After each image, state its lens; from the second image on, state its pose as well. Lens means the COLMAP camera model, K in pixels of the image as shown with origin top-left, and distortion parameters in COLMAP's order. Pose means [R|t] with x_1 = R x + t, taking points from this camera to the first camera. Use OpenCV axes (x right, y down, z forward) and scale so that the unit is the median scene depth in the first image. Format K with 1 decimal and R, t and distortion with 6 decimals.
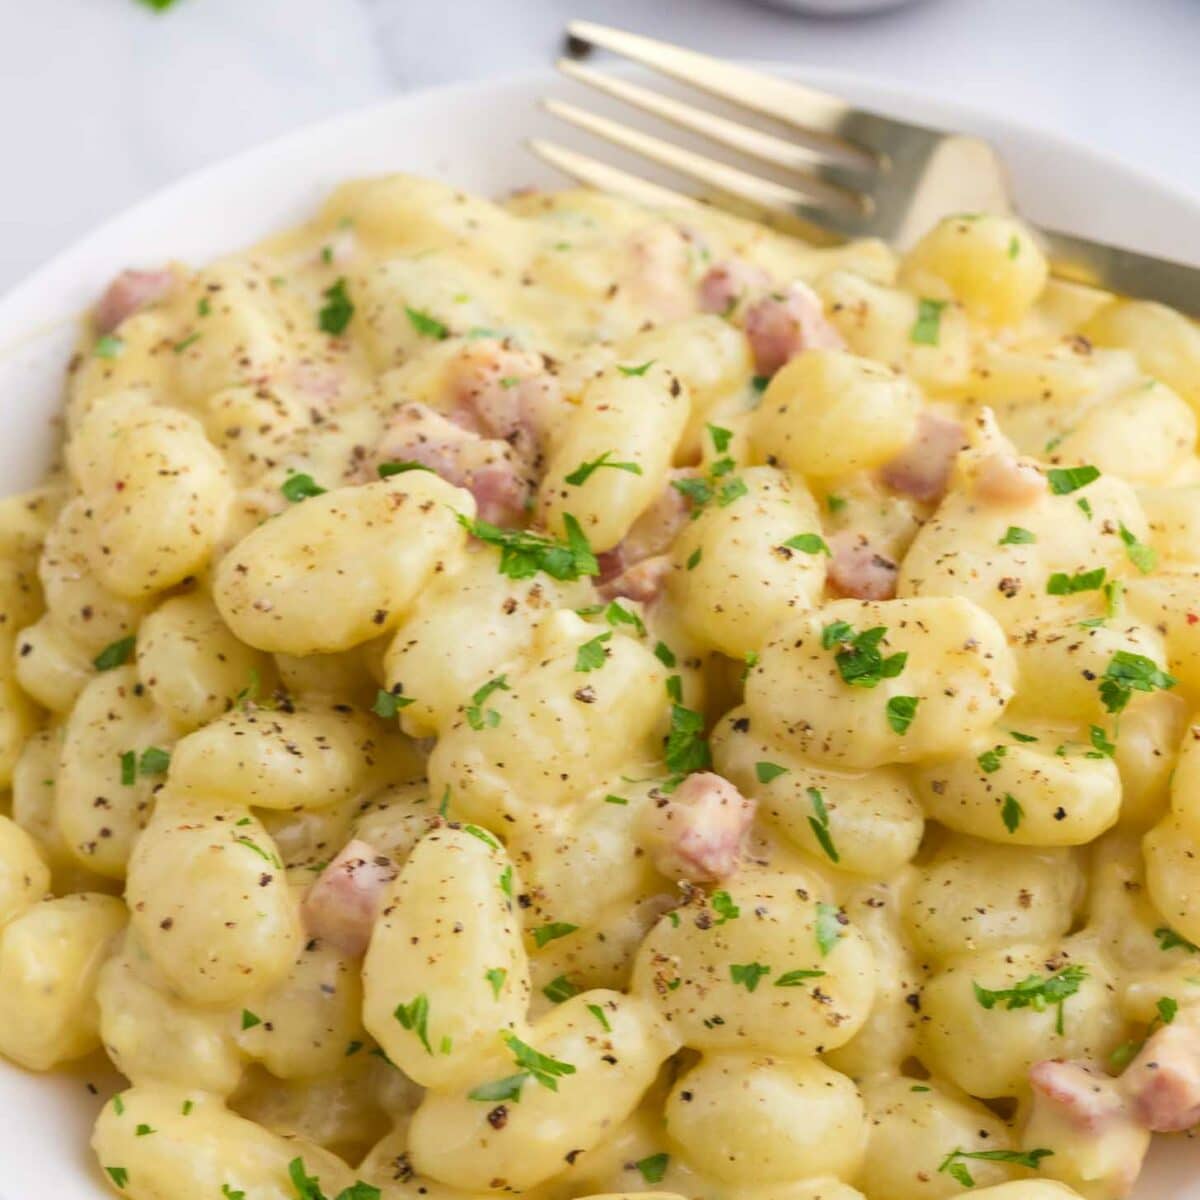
lens RADIAL K [[5020.1, 0, 551.5], [0, 5020.1, 596.5], [0, 0, 1]] dist [0.174419, -0.210063]
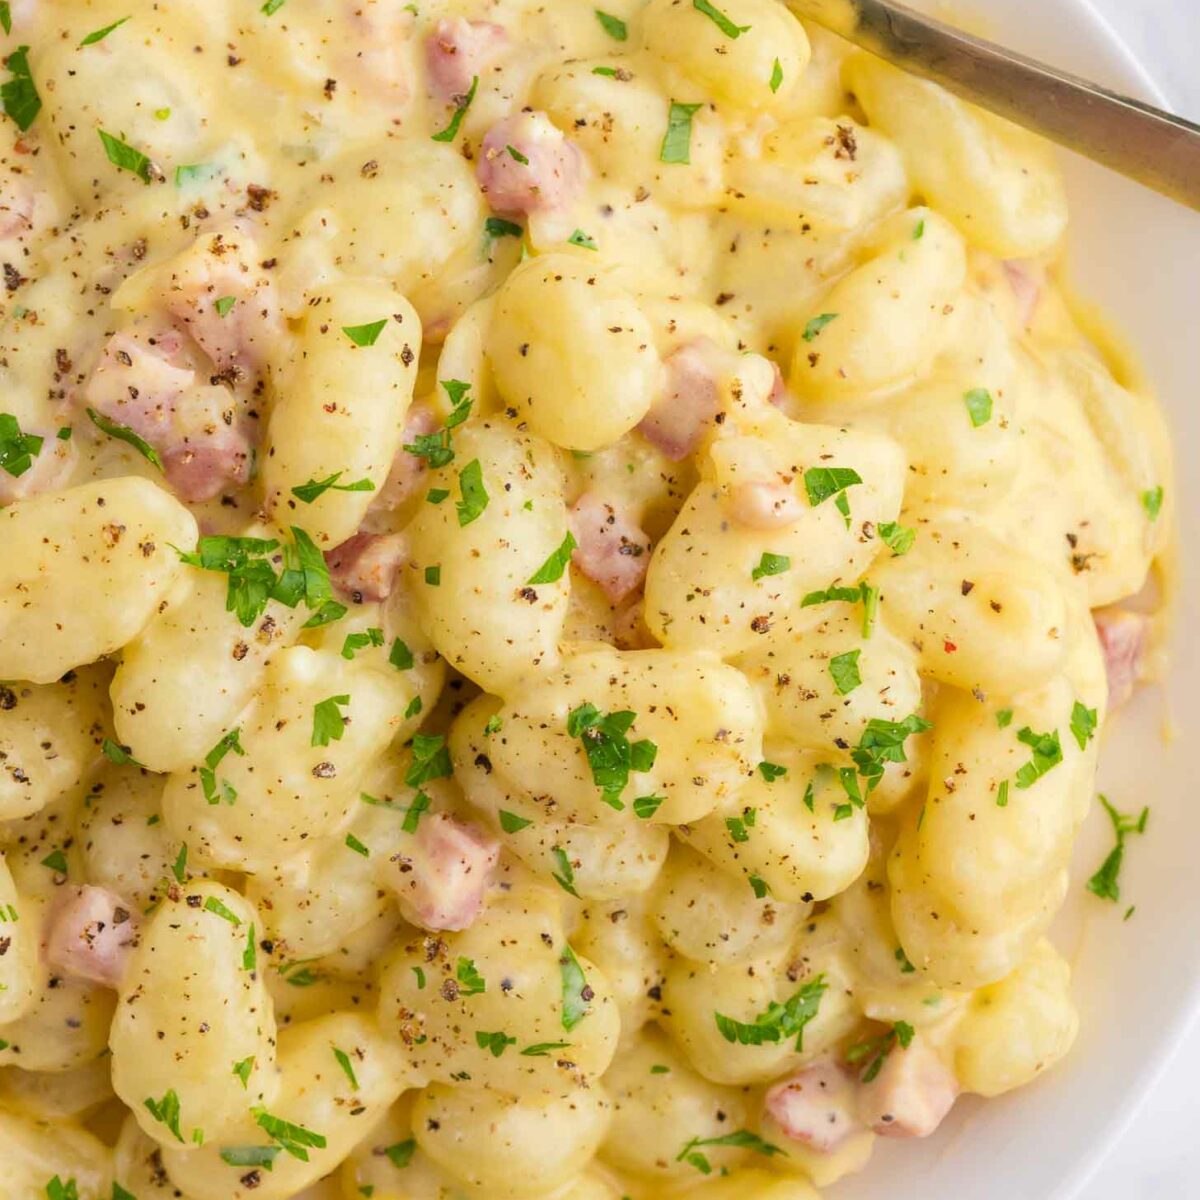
lens RADIAL K [[5020.1, 0, 551.5], [0, 5020.1, 596.5], [0, 0, 1]] dist [0.174419, -0.210063]
pose [[0.997657, -0.038082, 0.056833, -0.003189], [-0.006051, 0.778365, 0.627783, -0.614494], [-0.068144, -0.626656, 0.776311, 0.266967]]
